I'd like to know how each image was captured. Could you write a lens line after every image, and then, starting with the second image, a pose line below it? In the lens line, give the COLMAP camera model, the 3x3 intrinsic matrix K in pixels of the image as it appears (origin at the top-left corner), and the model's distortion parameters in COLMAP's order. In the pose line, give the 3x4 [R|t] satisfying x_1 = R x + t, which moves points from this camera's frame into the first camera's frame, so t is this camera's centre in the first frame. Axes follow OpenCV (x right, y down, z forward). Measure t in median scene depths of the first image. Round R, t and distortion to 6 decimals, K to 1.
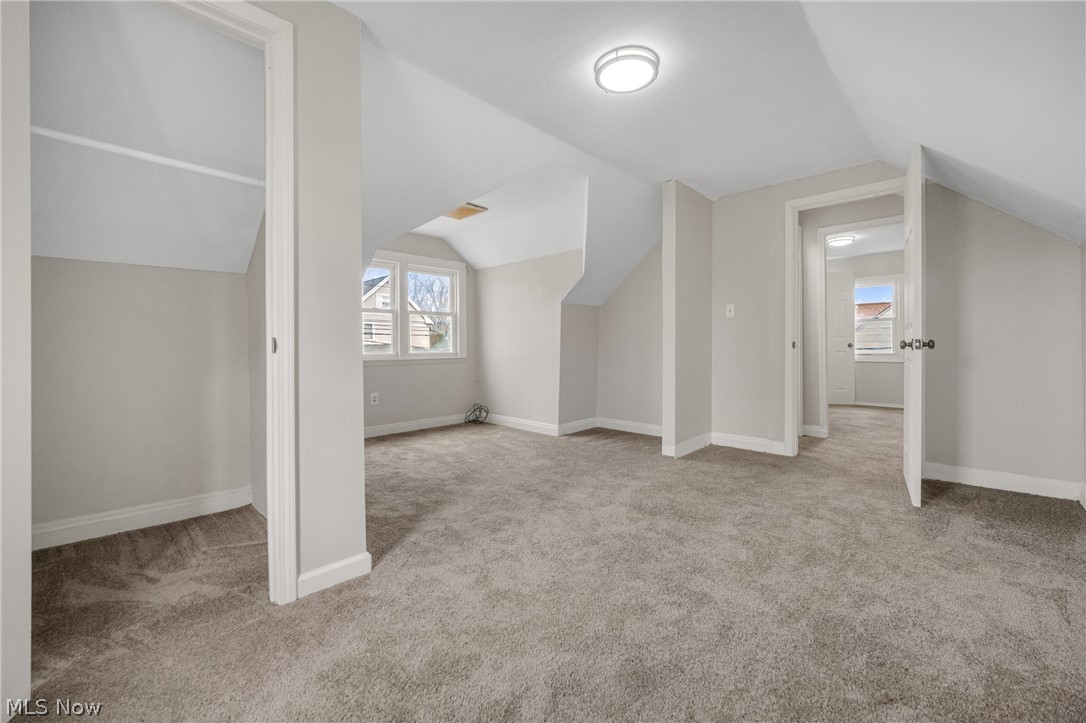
lens RADIAL K [[444.3, 0, 548.1], [0, 444.3, 357.7], [0, 0, 1]] dist [-0.001282, -0.000195]
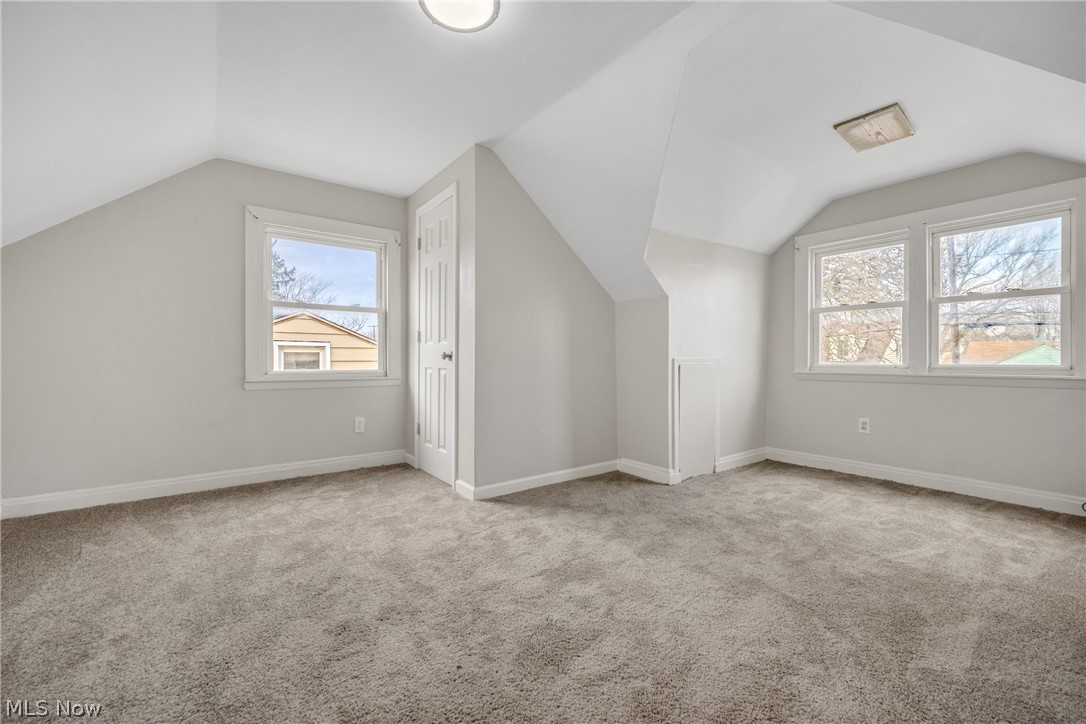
lens RADIAL K [[444.3, 0, 548.1], [0, 444.3, 358.2], [0, 0, 1]] dist [-0.001282, -0.000195]
pose [[-0.171031, 0.007406, -0.985238, 0.395335], [-0.016703, 0.999806, 0.010415, -0.017910], [0.985124, 0.018238, -0.170874, 0.540012]]
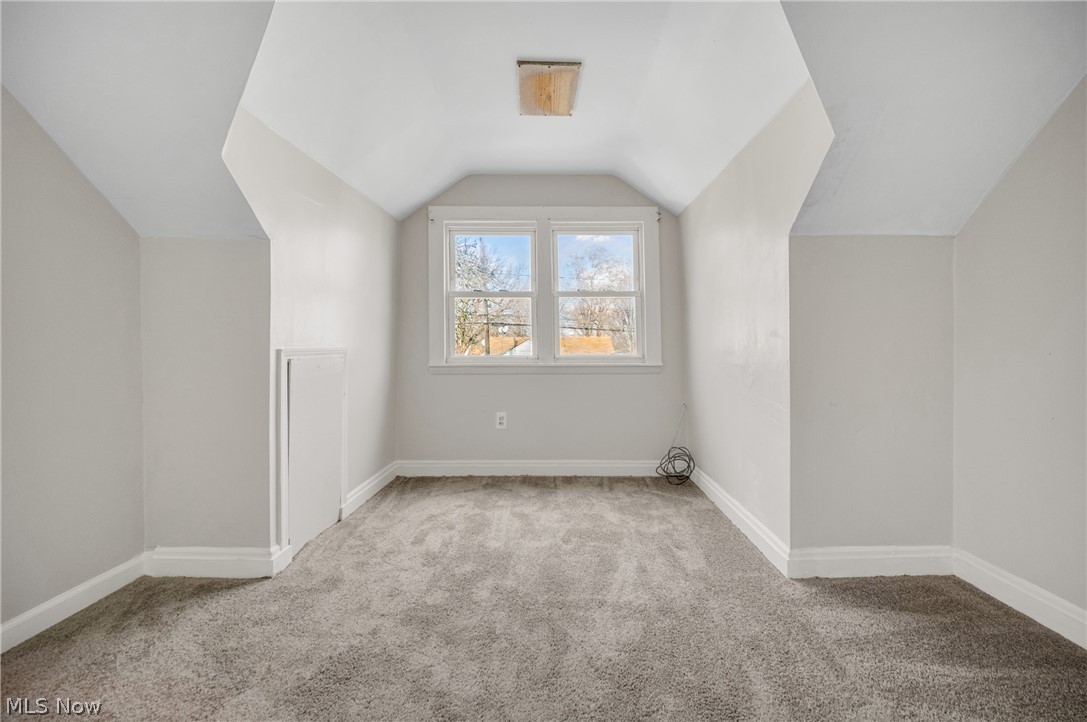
lens RADIAL K [[431.8, 0, 548.4], [0, 431.8, 340.8], [0, 0, 1]] dist [-0.001428, 0.000084]
pose [[0.685111, -0.004460, -0.728425, 0.141481], [-0.019296, 0.999519, -0.024269, -0.016363], [0.728183, 0.030683, 0.684696, 0.525416]]
